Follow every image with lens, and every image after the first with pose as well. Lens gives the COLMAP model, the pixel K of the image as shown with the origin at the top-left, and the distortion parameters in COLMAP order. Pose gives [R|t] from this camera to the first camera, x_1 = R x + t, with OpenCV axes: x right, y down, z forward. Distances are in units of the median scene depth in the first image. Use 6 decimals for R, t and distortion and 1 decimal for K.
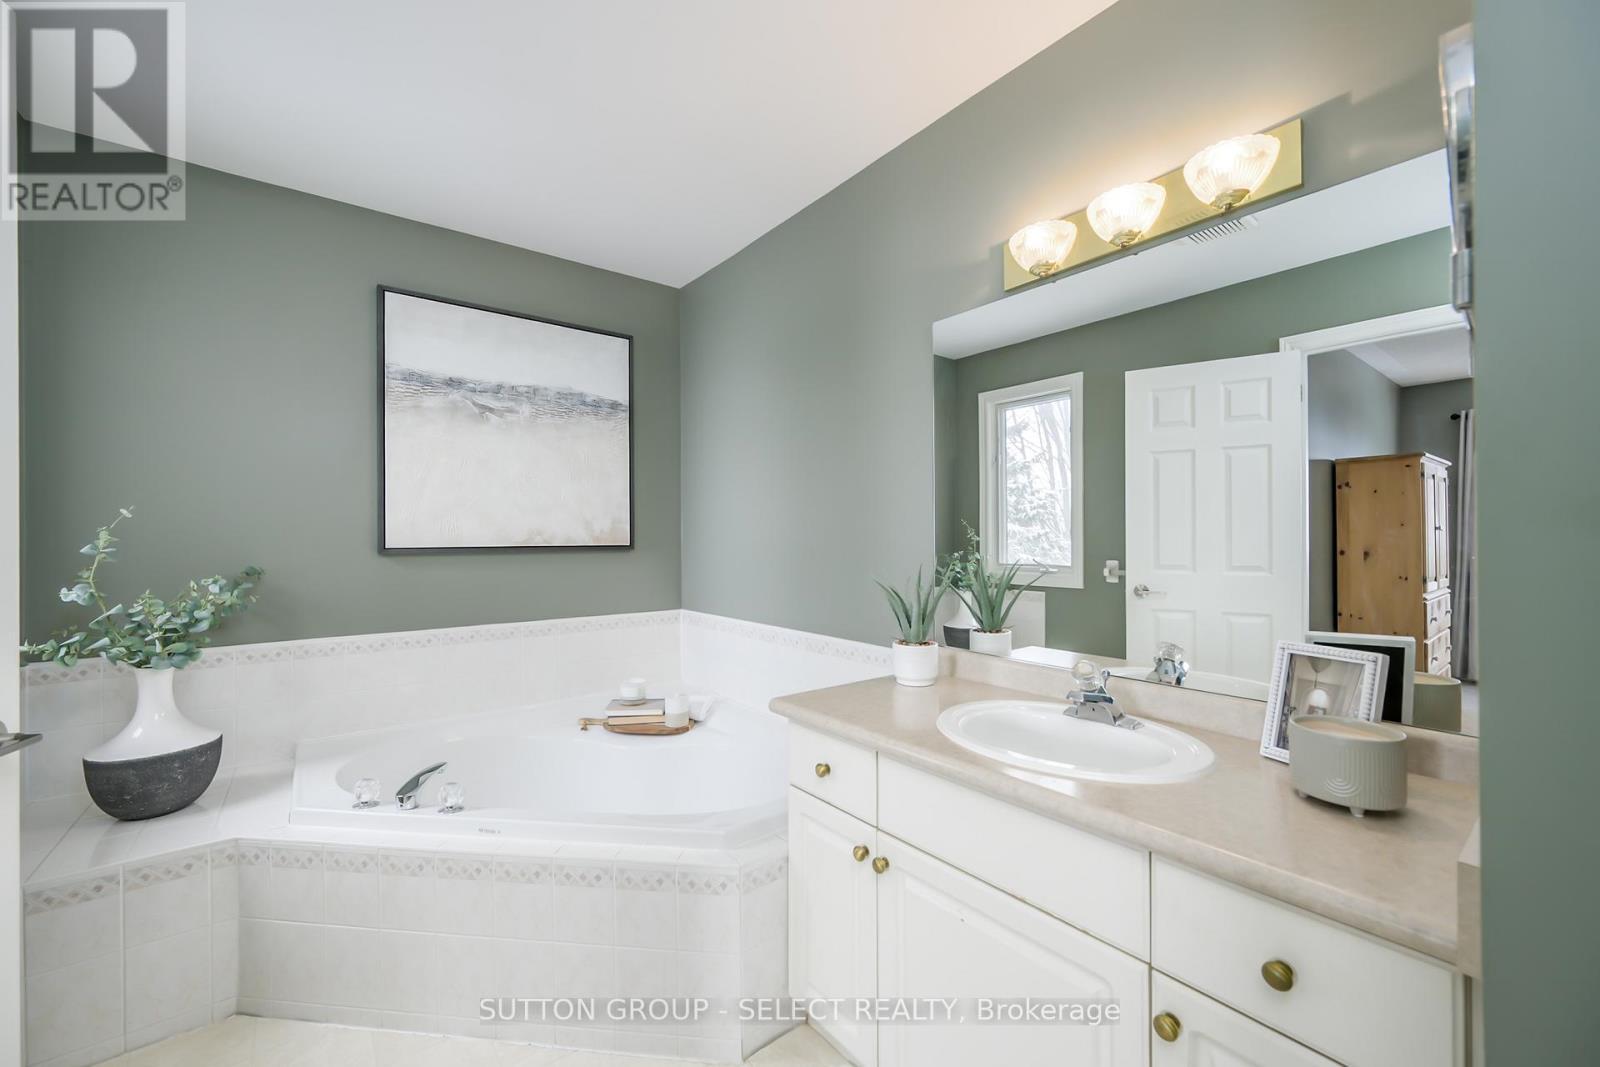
lens RADIAL K [[638.3, 0, 798.5], [0, 638.3, 530.5], [0, 0, 1]] dist [0.003962, -0.000707]
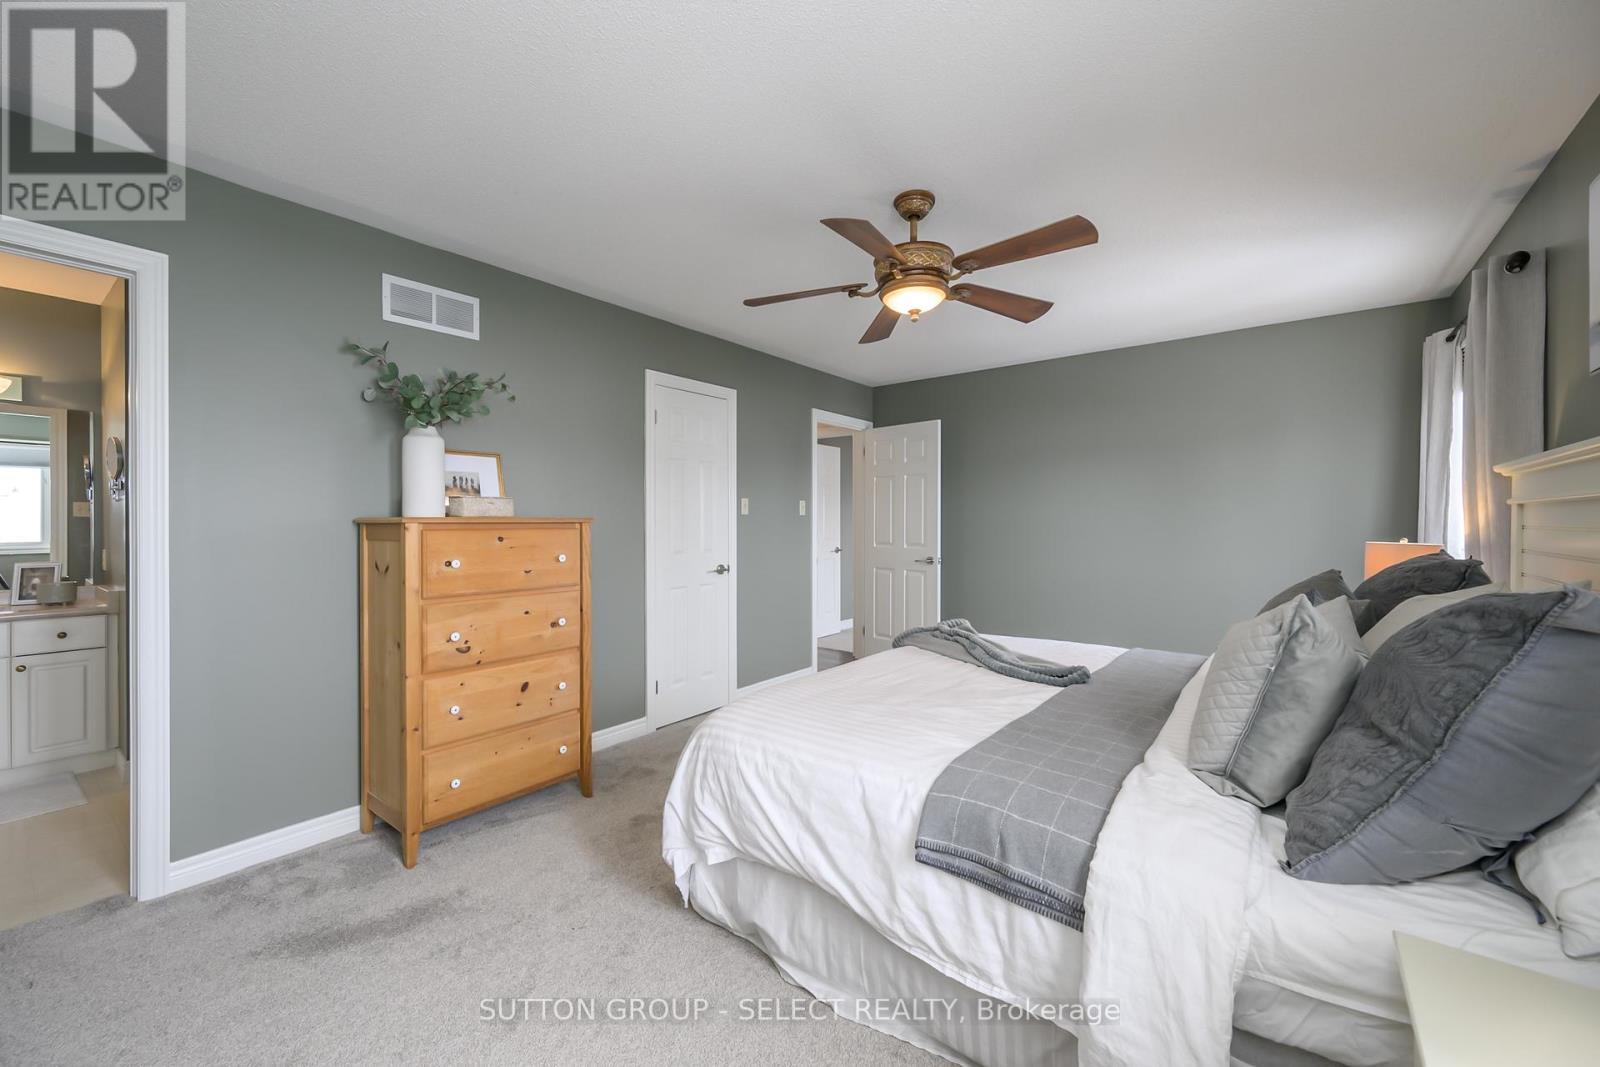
lens RADIAL K [[638.3, 0, 796.4], [0, 638.3, 525.6], [0, 0, 1]] dist [0.003962, -0.000707]
pose [[-0.234279, 0.002098, 0.972167, -2.934728], [-0.003495, 0.999989, -0.003000, -0.001499], [-0.972163, -0.004100, -0.234269, -1.757353]]
